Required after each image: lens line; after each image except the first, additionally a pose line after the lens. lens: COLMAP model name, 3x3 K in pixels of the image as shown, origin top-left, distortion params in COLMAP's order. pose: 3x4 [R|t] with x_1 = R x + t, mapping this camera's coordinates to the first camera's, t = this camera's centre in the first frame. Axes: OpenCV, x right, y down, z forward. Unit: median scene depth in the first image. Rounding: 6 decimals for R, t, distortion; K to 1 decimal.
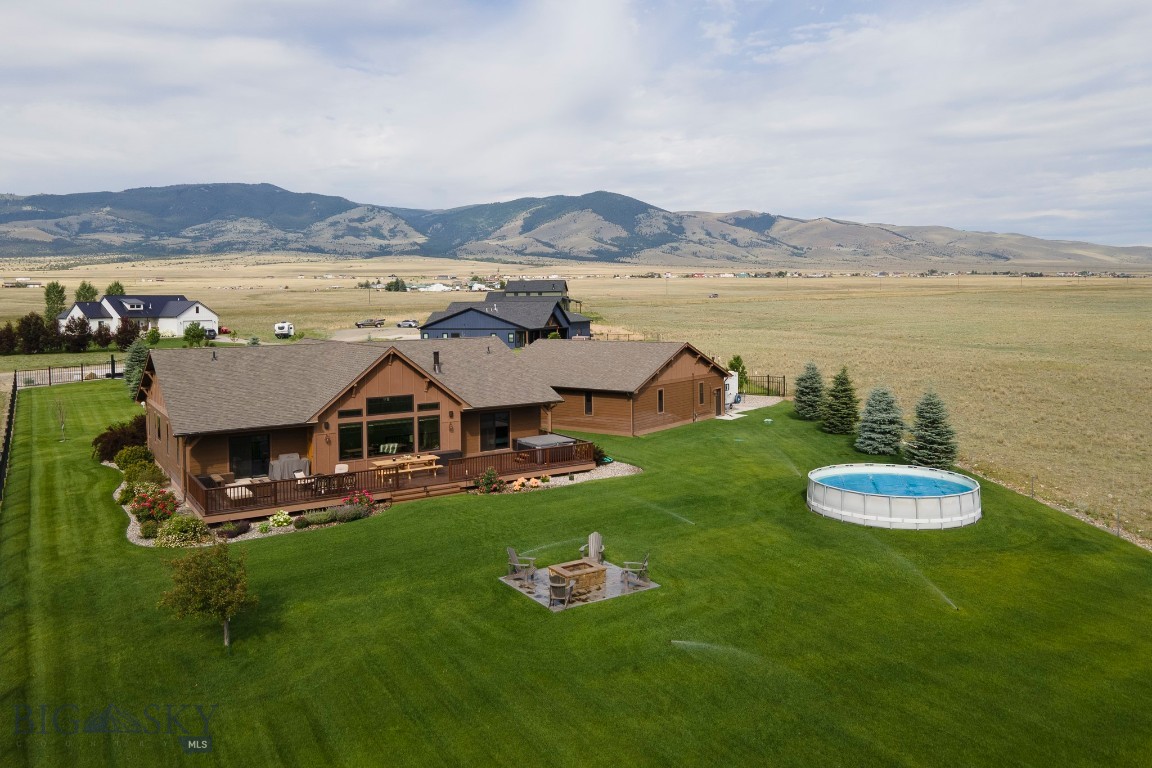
lens RADIAL K [[850.0, 0, 569.6], [0, 850.0, 340.9], [0, 0, 1]] dist [0.043451, 0.006652]
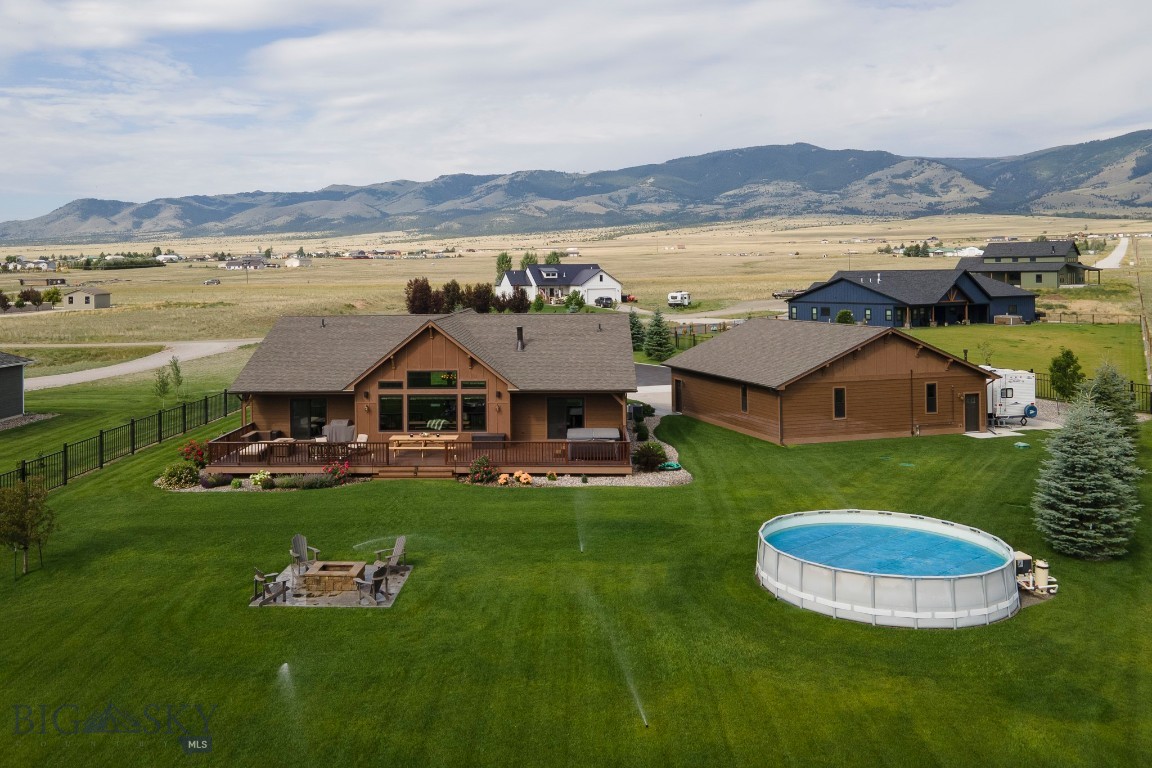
lens RADIAL K [[932.1, 0, 525.2], [0, 932.1, 293.7], [0, 0, 1]] dist [0.035486, -0.000684]
pose [[0.810562, 0.015811, -0.585439, 0.473944], [-0.027205, 0.999573, -0.010671, -0.013125], [0.585020, 0.024576, 0.810646, 0.194308]]
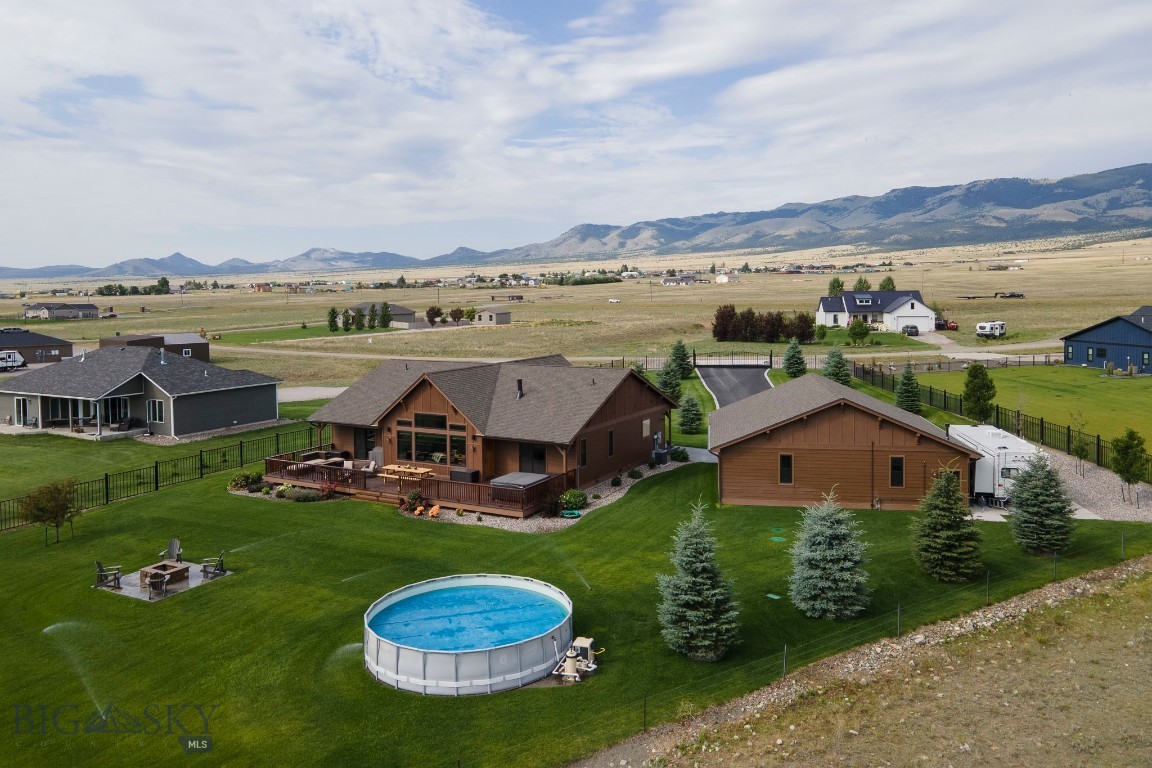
lens RADIAL K [[837.6, 0, 584.2], [0, 837.6, 356.7], [0, 0, 1]] dist [0.045314, 0.004536]
pose [[0.485284, 0.077625, -0.870904, 0.879140], [-0.038445, 0.996982, 0.067440, -0.099314], [0.873511, 0.000754, 0.486804, 0.591273]]
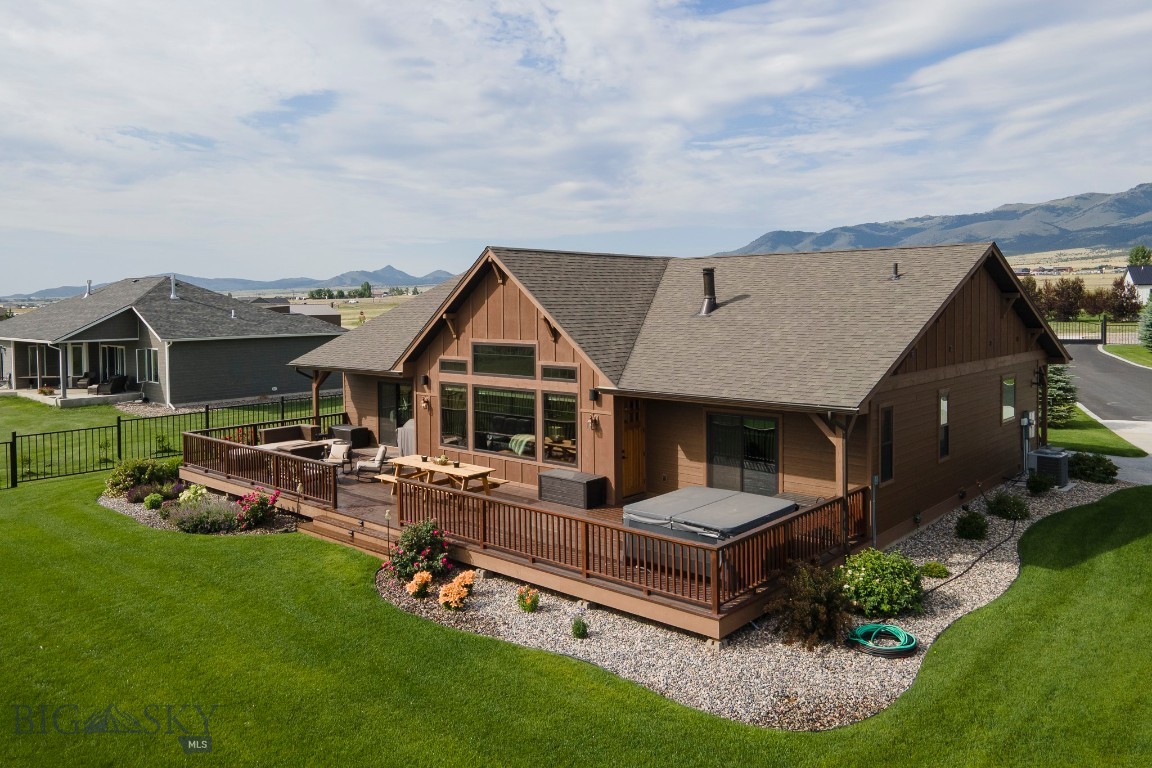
lens RADIAL K [[846.2, 0, 582.8], [0, 846.2, 346.3], [0, 0, 1]] dist [0.030172, 0.022858]
pose [[0.280978, 0.060992, -0.957774, 0.288100], [-0.039875, 0.997859, 0.051847, 0.036628], [0.958886, 0.023624, 0.282808, 0.865650]]
